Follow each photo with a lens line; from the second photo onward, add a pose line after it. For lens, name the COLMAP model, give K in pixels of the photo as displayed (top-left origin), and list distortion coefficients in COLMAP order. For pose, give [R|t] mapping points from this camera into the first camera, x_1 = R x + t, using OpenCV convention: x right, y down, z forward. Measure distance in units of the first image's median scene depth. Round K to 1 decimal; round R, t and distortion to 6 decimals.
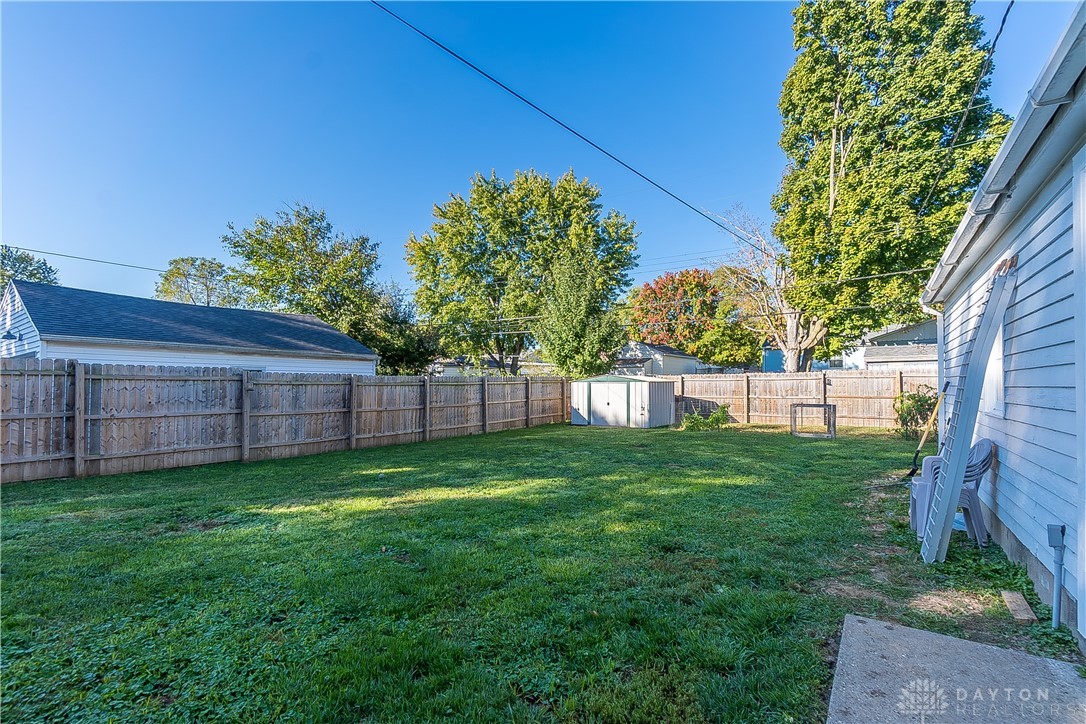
lens RADIAL K [[484.4, 0, 544.5], [0, 484.4, 374.1], [0, 0, 1]] dist [-0.002732, 0.000232]
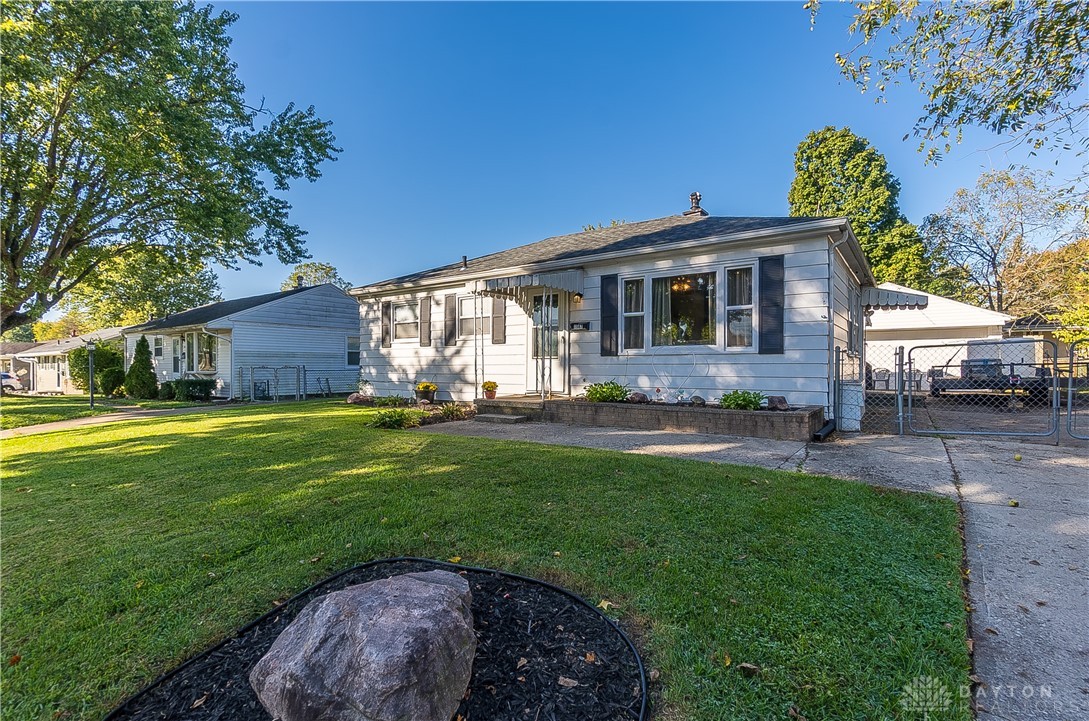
lens RADIAL K [[525.2, 0, 545.1], [0, 525.2, 373.8], [0, 0, 1]] dist [-0.001104, -0.000272]
pose [[0.999997, -0.001087, -0.001955, -0.440693], [0.001138, 0.999647, 0.026527, 0.011949], [0.001925, -0.026529, 0.999646, -1.049937]]
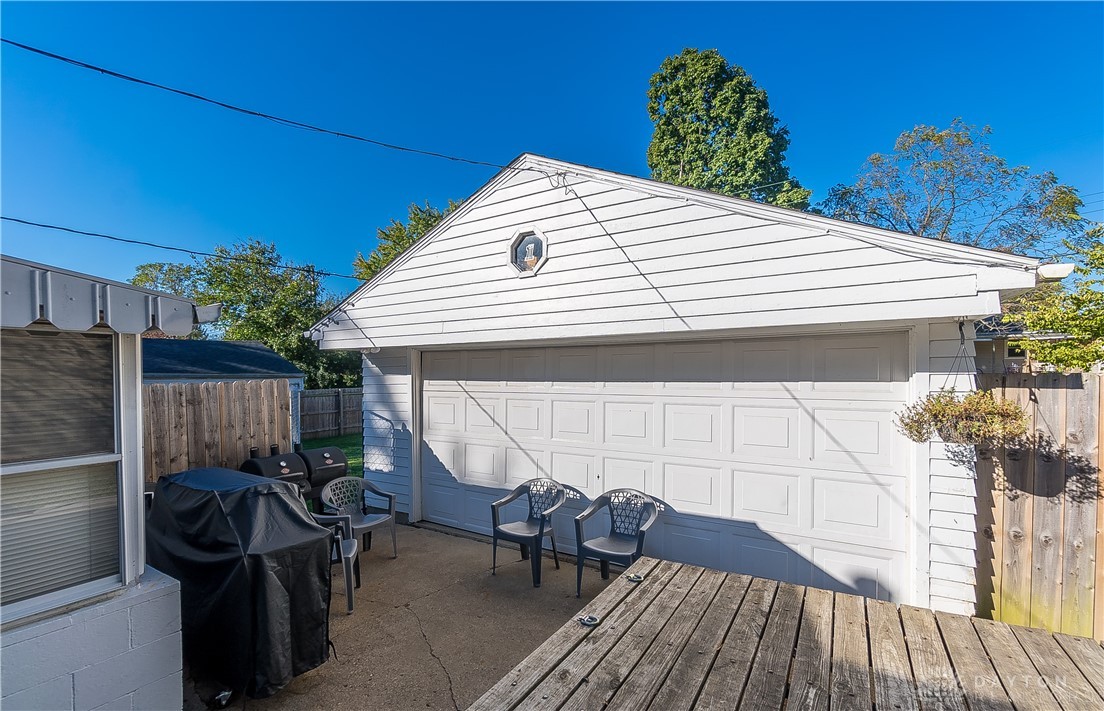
lens RADIAL K [[477.6, 0, 554.9], [0, 477.6, 382.1], [0, 0, 1]] dist [-0.008633, 0.000221]
pose [[0.998192, -0.012805, 0.058734, 0.205593], [0.010818, 0.999362, 0.034026, -0.038782], [-0.059132, -0.033329, 0.997694, -0.278952]]
